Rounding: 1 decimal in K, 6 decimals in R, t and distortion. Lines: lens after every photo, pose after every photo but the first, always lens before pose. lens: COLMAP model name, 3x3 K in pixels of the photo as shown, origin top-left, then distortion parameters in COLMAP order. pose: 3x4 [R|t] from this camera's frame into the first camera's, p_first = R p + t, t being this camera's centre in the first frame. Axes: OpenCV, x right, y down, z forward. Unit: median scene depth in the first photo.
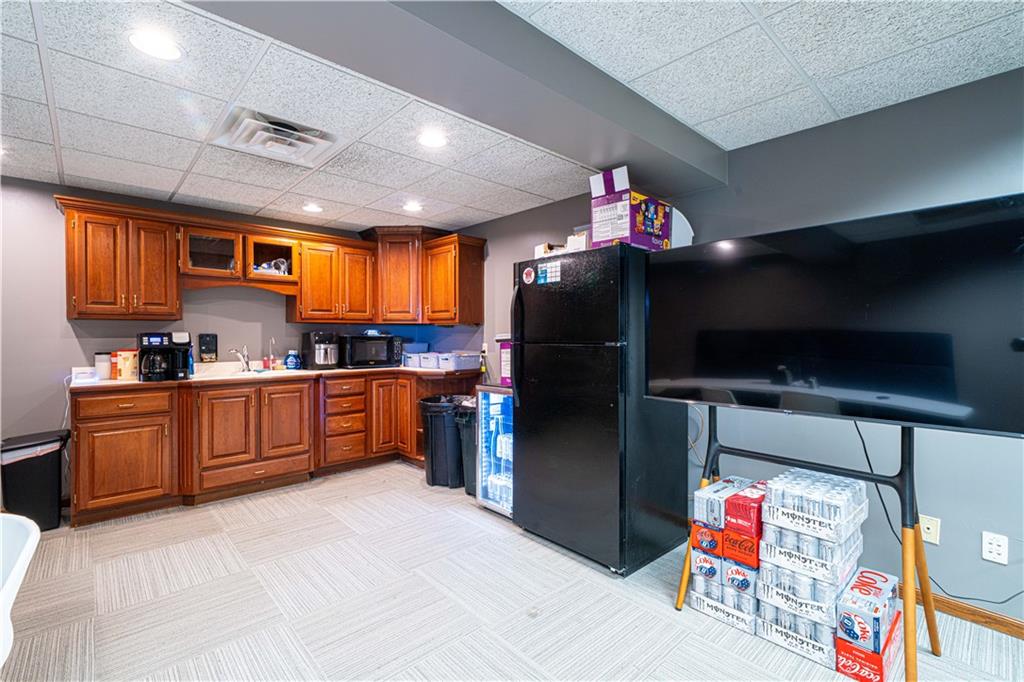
lens RADIAL K [[454.7, 0, 509.6], [0, 454.7, 339.5], [0, 0, 1]] dist [0.005174, 0.000707]
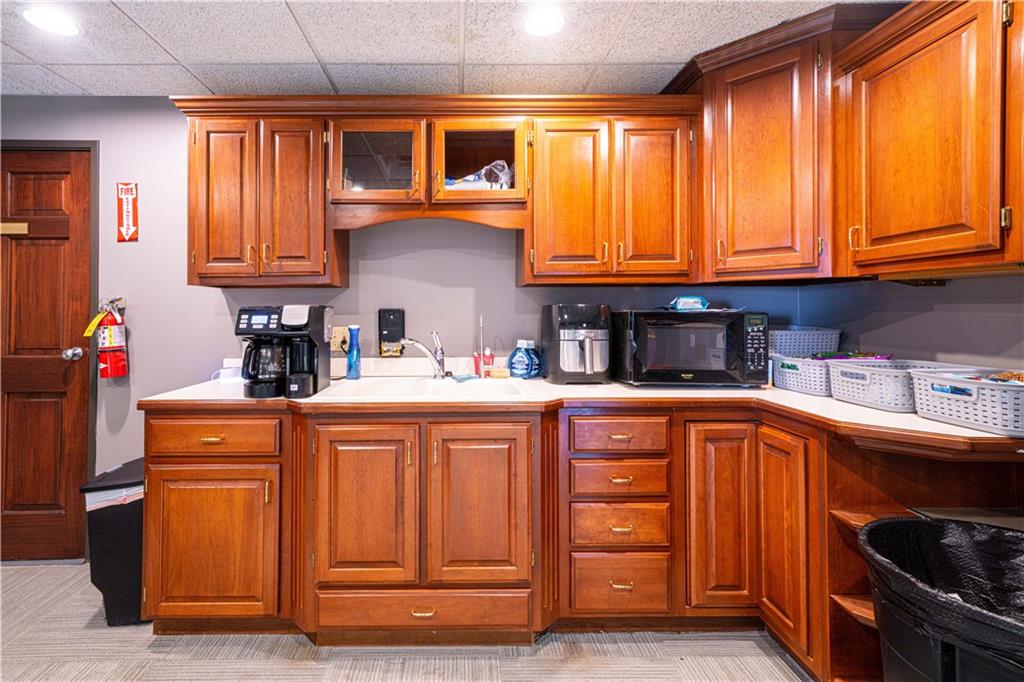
lens RADIAL K [[454.7, 0, 473.6], [0, 454.7, 311.0], [0, 0, 1]] dist [0.005174, 0.000707]
pose [[0.734015, -0.003818, -0.679122, -0.175036], [-0.002973, 0.999957, -0.008835, -0.004174], [0.679126, 0.008504, 0.733972, 0.602593]]
